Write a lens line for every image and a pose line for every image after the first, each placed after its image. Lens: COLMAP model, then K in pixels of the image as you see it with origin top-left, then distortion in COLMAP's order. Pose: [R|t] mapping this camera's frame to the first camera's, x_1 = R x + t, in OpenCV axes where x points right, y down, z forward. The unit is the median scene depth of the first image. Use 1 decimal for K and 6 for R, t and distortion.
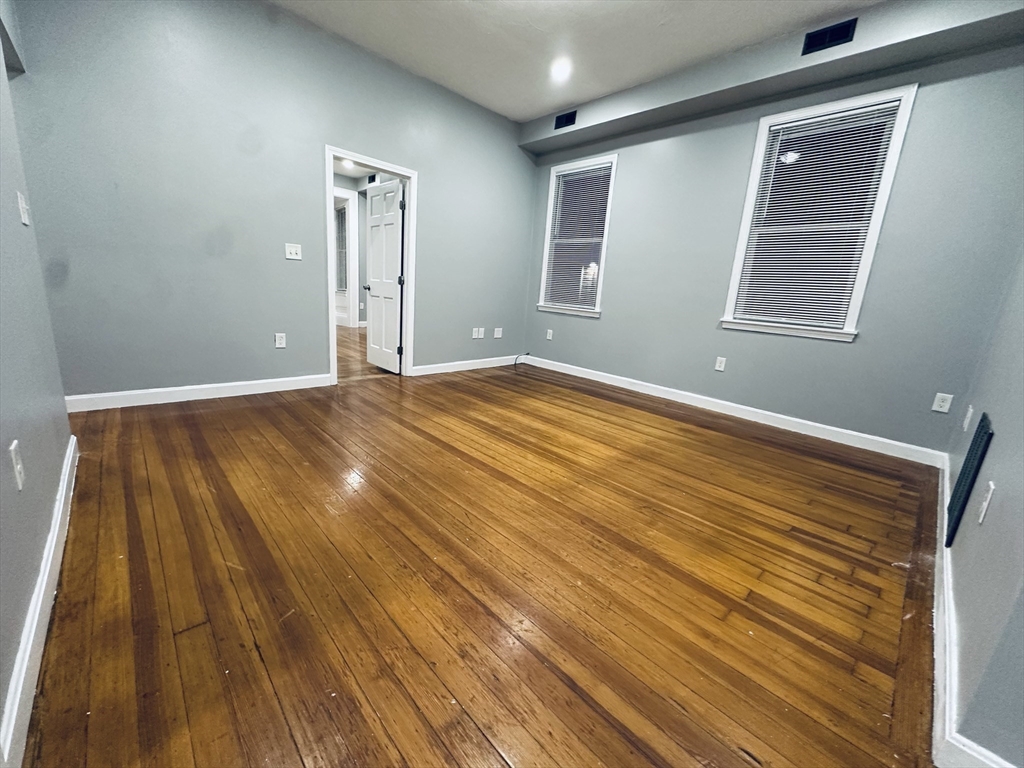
lens RADIAL K [[408.1, 0, 511.3], [0, 408.1, 385.4], [0, 0, 1]] dist [-0.003602, 0.000472]
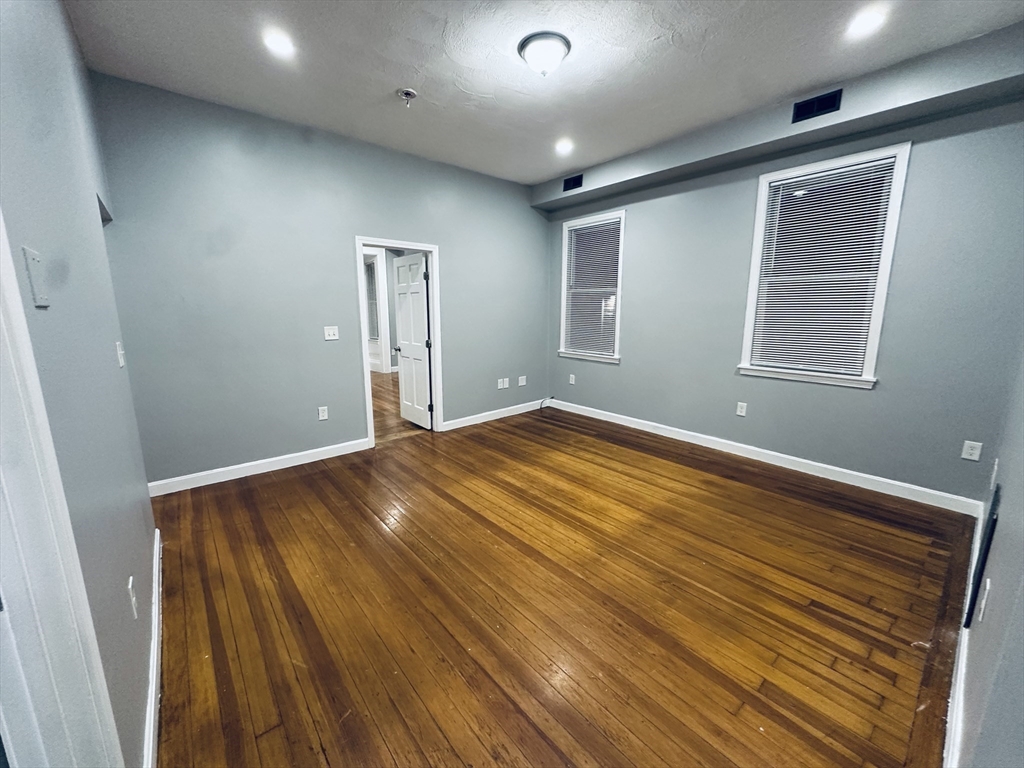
lens RADIAL K [[408.1, 0, 511.3], [0, 408.1, 385.4], [0, 0, 1]] dist [-0.003602, 0.000472]
pose [[0.995426, -0.060963, -0.073555, 0.030962], [0.057699, 0.997286, -0.045725, -0.138839], [0.076143, 0.041272, 0.996242, -0.076933]]
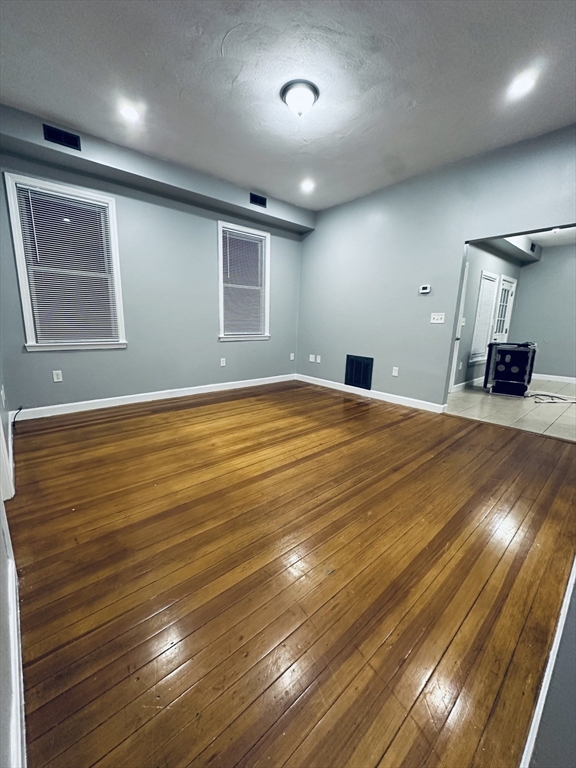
lens RADIAL K [[306.0, 0, 288.0], [0, 306.0, 384.0], [0, 0, 1]] dist [-0.003602, 0.000472]
pose [[0.034501, -0.275514, 0.960678, -1.026913], [0.211998, 0.941392, 0.262369, -0.345230], [-0.976661, 0.194610, 0.090887, 0.902914]]
